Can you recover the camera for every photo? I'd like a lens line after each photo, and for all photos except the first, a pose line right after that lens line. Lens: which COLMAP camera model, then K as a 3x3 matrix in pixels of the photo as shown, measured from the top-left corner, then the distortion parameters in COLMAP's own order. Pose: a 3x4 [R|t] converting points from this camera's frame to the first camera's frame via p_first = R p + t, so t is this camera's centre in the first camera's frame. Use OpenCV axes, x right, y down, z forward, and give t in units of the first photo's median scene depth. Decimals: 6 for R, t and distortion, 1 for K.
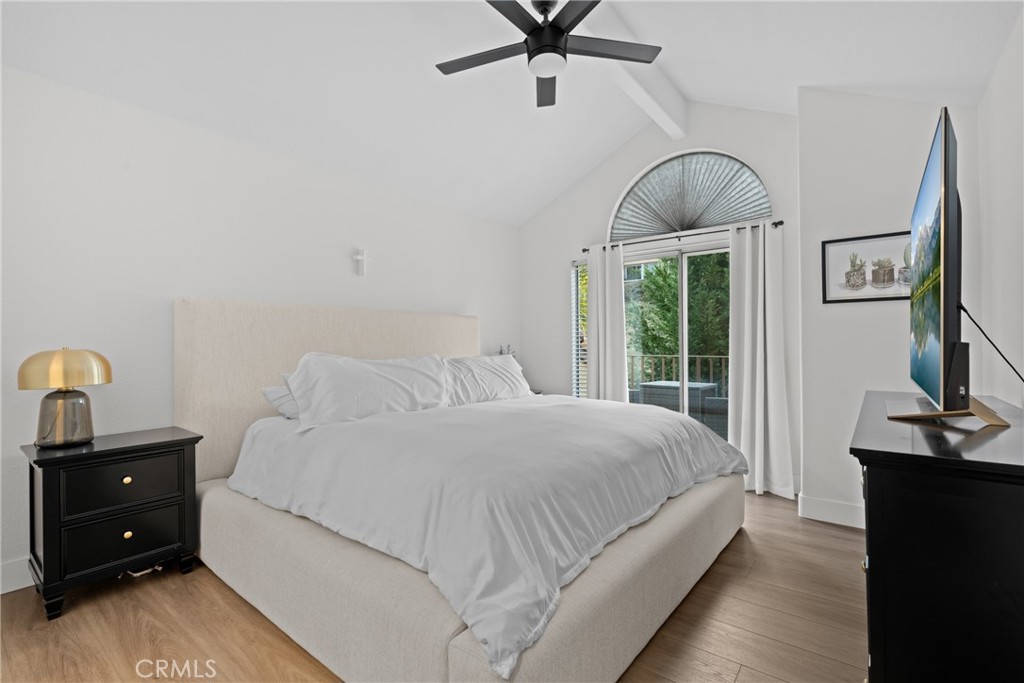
lens RADIAL K [[464.4, 0, 515.4], [0, 464.4, 343.1], [0, 0, 1]] dist [-0.006708, 0.003280]
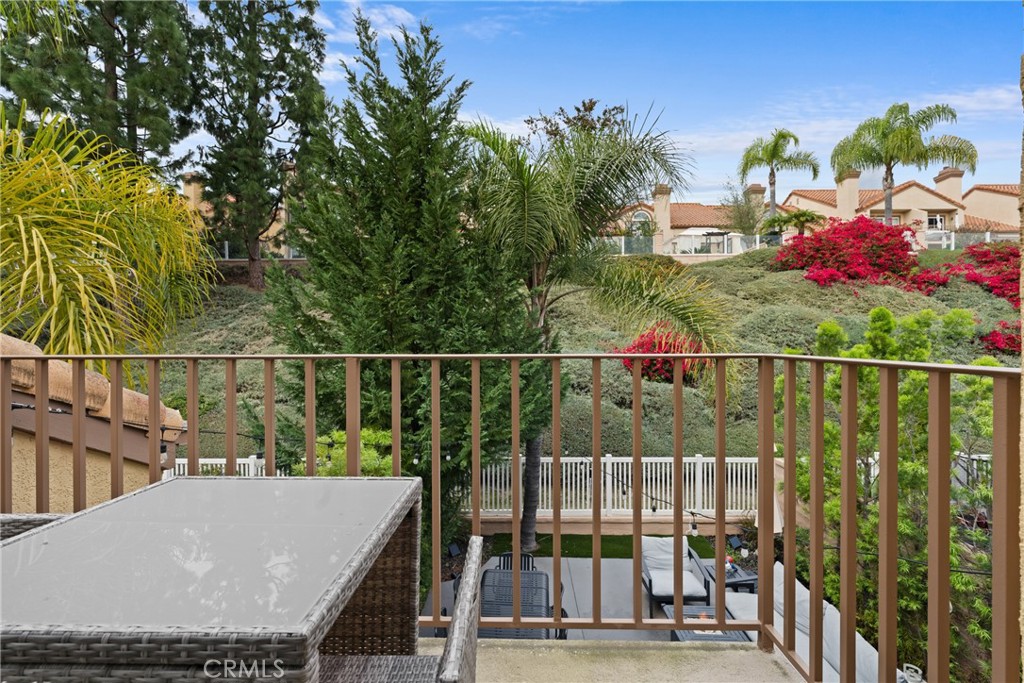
lens RADIAL K [[464.4, 0, 513.3], [0, 464.4, 338.8], [0, 0, 1]] dist [-0.006708, 0.003280]
pose [[0.804027, -0.003994, 0.594579, 0.450186], [0.003603, 0.999992, 0.001846, 0.031680], [-0.594582, 0.000658, 0.804035, 1.062809]]
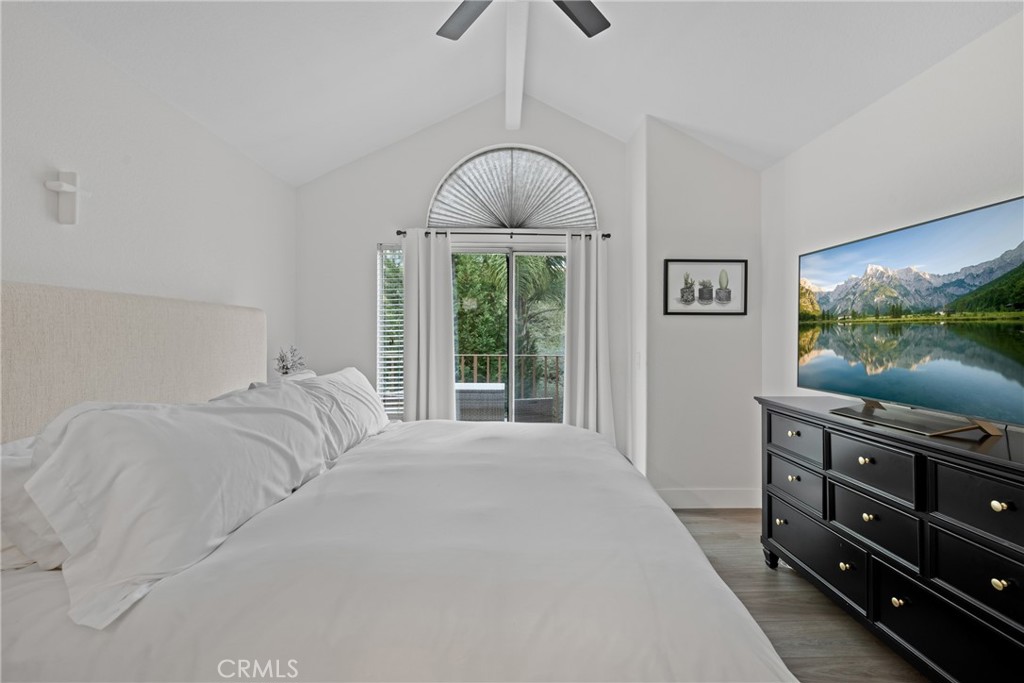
lens RADIAL K [[464.4, 0, 514.0], [0, 464.4, 332.9], [0, 0, 1]] dist [-0.006708, 0.003280]
pose [[0.773673, 0.008240, 0.633532, -0.253049], [-0.010925, 0.999940, 0.000336, -0.029229], [-0.633491, -0.007181, 0.773717, 0.277485]]
